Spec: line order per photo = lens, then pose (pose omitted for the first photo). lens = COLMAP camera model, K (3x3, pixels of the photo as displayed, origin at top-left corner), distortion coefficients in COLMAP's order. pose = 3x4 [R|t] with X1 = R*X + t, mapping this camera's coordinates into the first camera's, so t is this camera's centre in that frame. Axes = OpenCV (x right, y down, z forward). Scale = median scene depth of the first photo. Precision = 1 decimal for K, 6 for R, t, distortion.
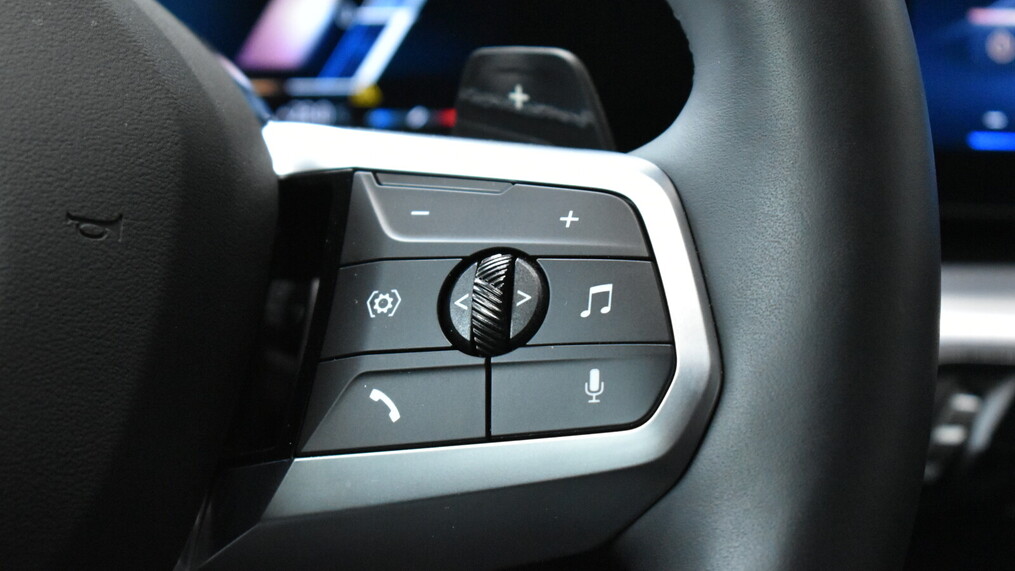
lens RADIAL K [[2279.7, 0, 504.8], [0, 2279.7, 285.3], [0, 0, 1]] dist [-0.011506, 0.000000]
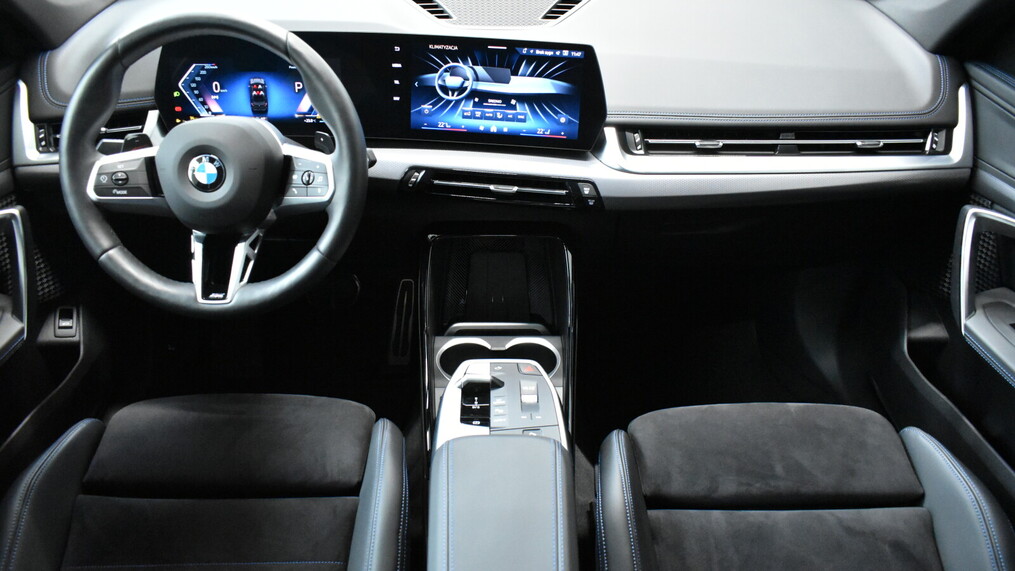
lens RADIAL K [[781.7, 0, 511.5], [0, 781.7, 287.4], [0, 0, 1]] dist [-0.024314, 0.022809]
pose [[0.999732, 0.021111, -0.009476, 0.698983], [-0.016882, 0.945465, 0.325286, -0.500611], [0.015826, -0.325039, 0.945568, -1.547178]]
